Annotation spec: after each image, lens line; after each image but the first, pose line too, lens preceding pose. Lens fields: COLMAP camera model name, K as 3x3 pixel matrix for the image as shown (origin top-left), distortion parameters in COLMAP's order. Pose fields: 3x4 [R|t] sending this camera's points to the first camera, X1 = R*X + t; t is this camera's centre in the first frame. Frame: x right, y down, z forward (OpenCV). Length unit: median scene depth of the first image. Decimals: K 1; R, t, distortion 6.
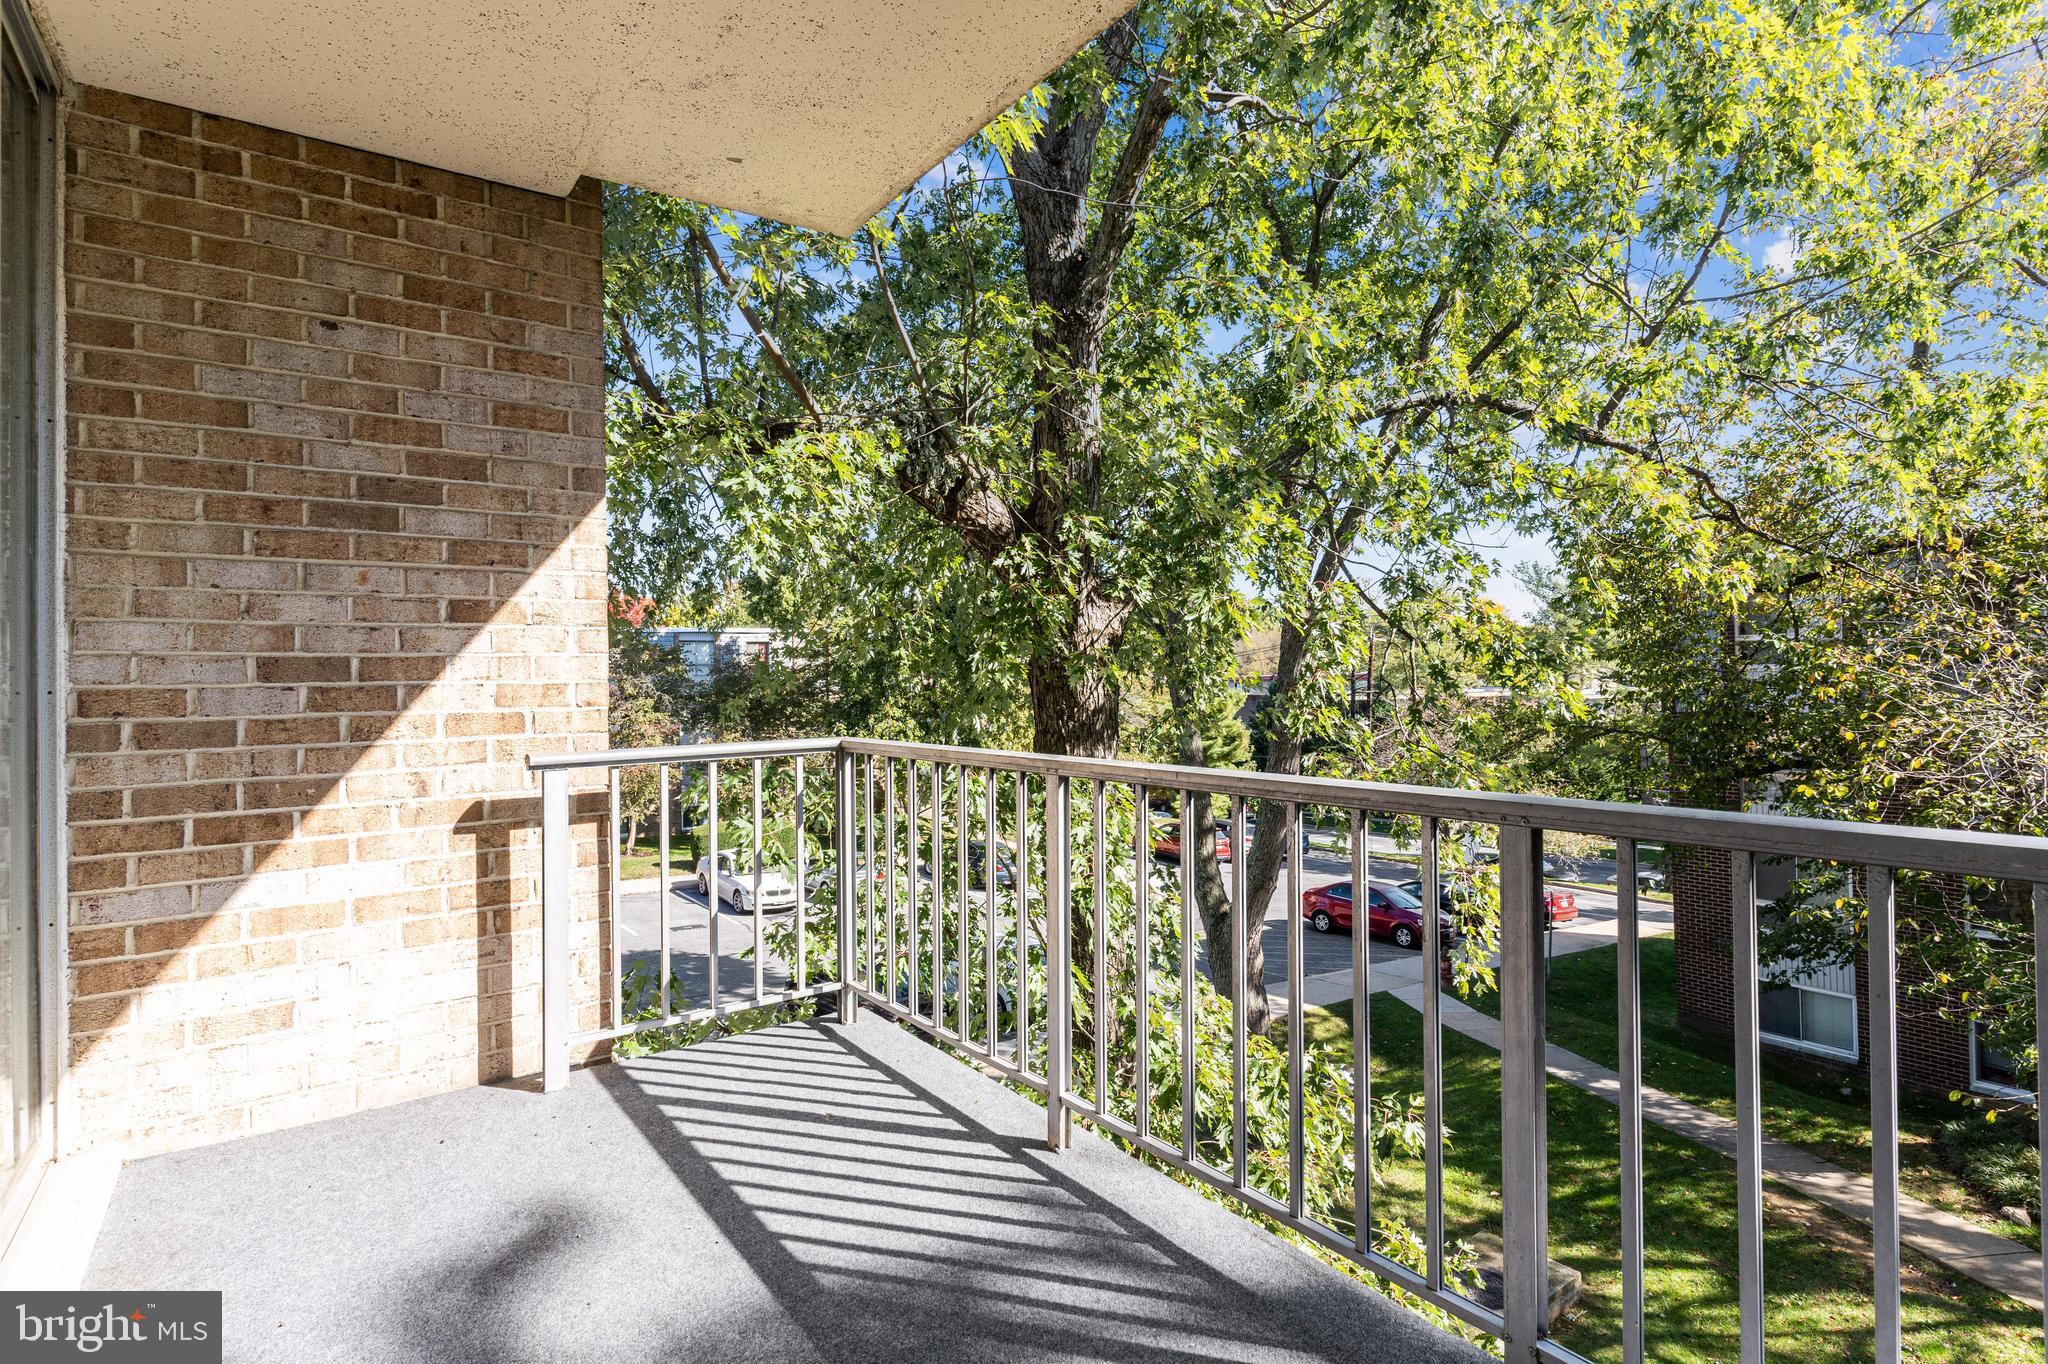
lens RADIAL K [[1006.9, 0, 1024.0], [0, 1006.9, 682.0], [0, 0, 1]] dist [-0.001058, -0.000787]
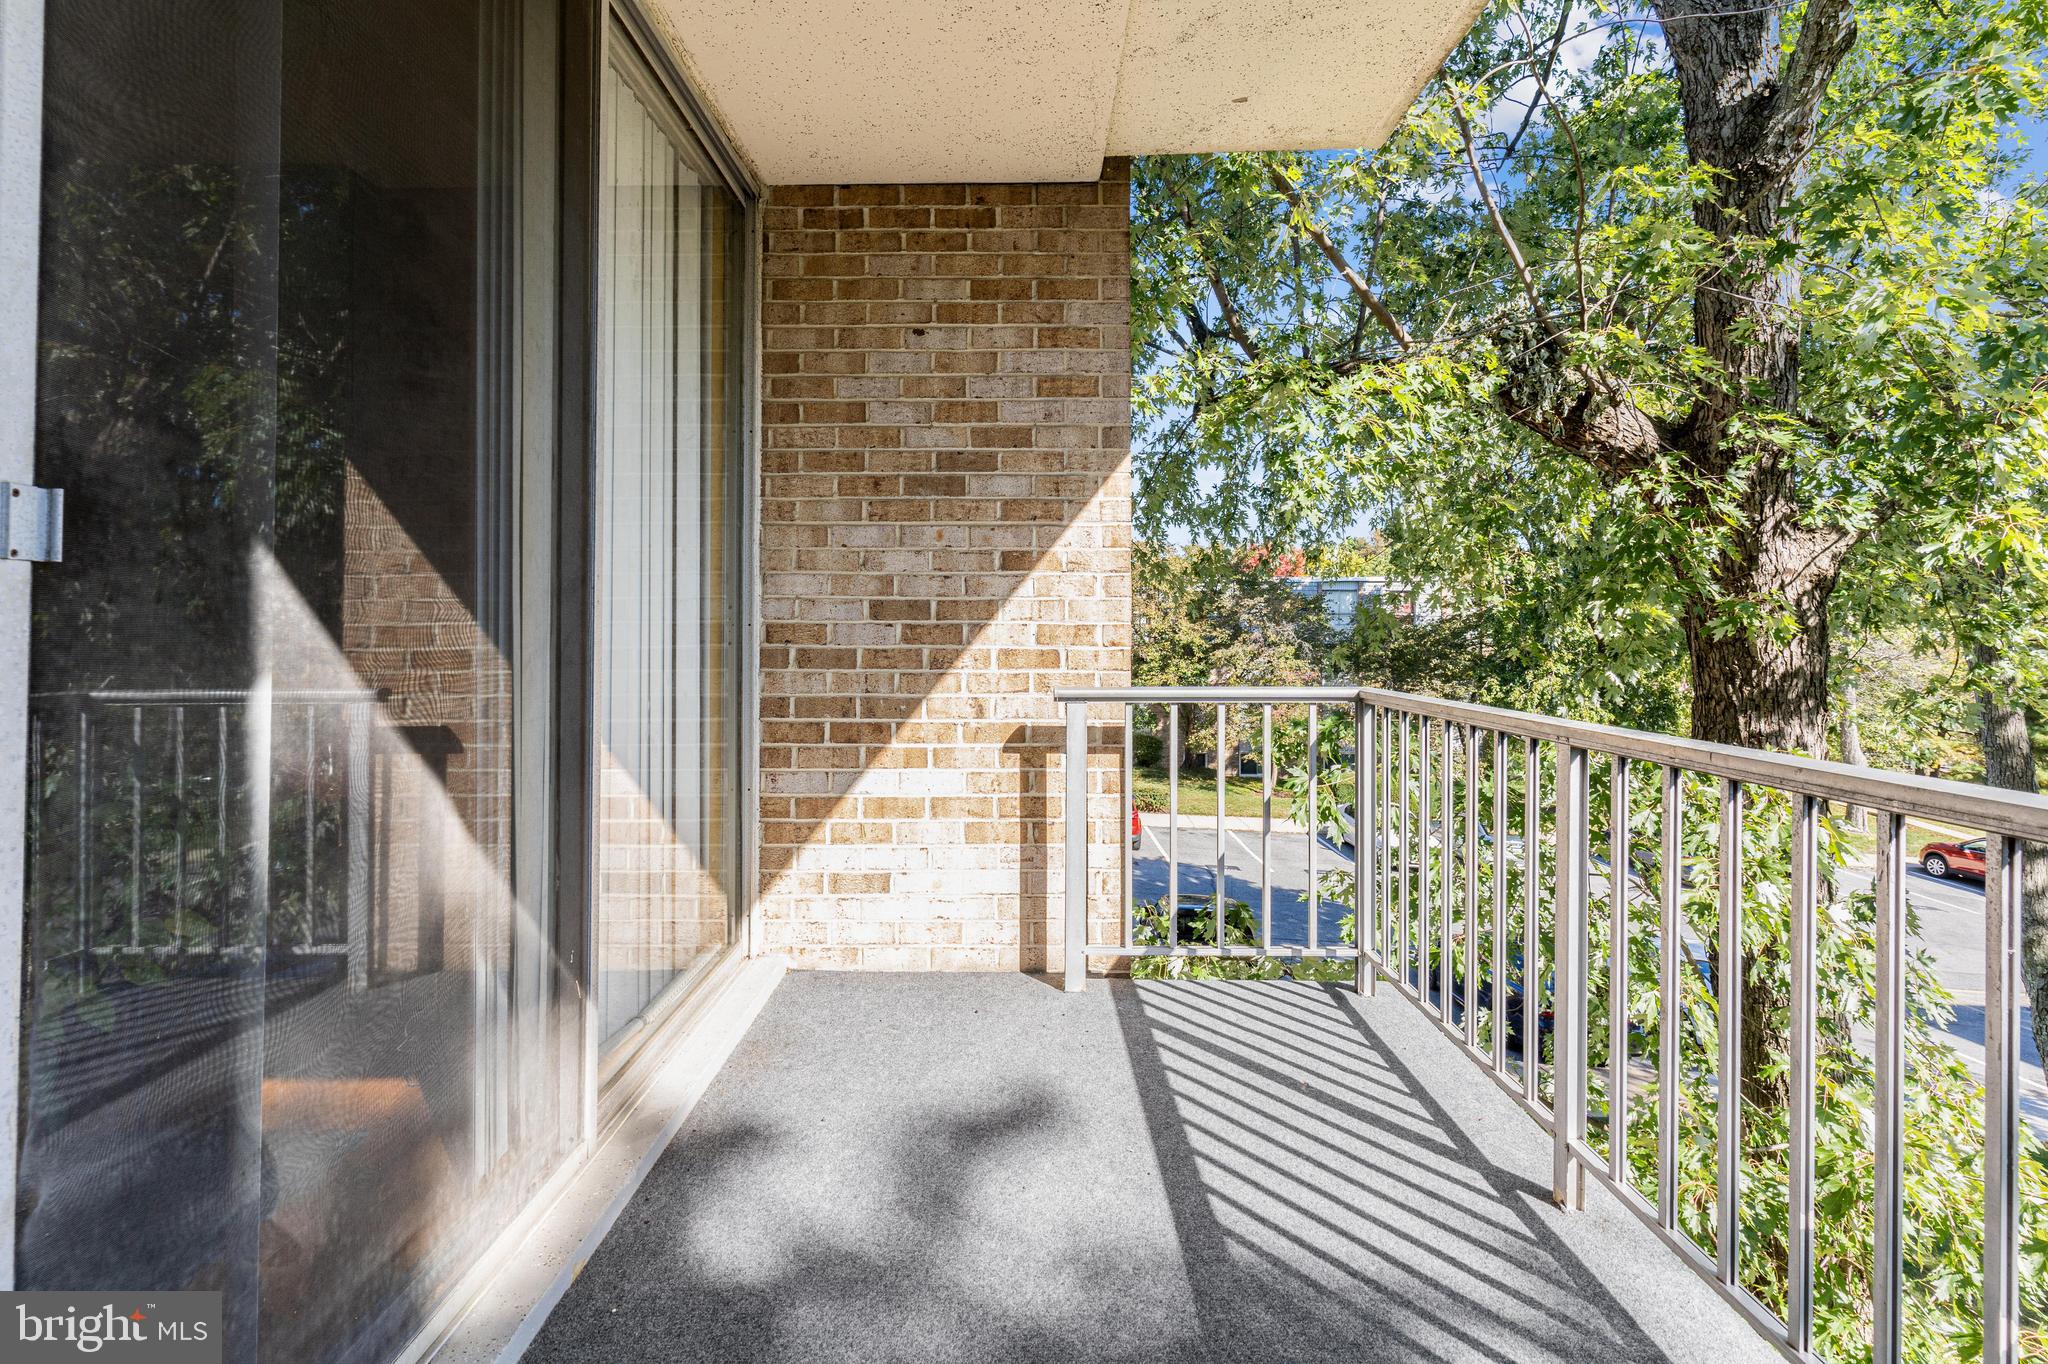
lens RADIAL K [[997.0, 0, 1017.6], [0, 997.0, 633.0], [0, 0, 1]] dist [0.001785, 0.000166]
pose [[0.803748, 0.018624, -0.594678, 0.133483], [-0.017715, 0.999816, 0.007369, 0.004058], [0.594706, 0.004612, 0.803930, 0.081018]]
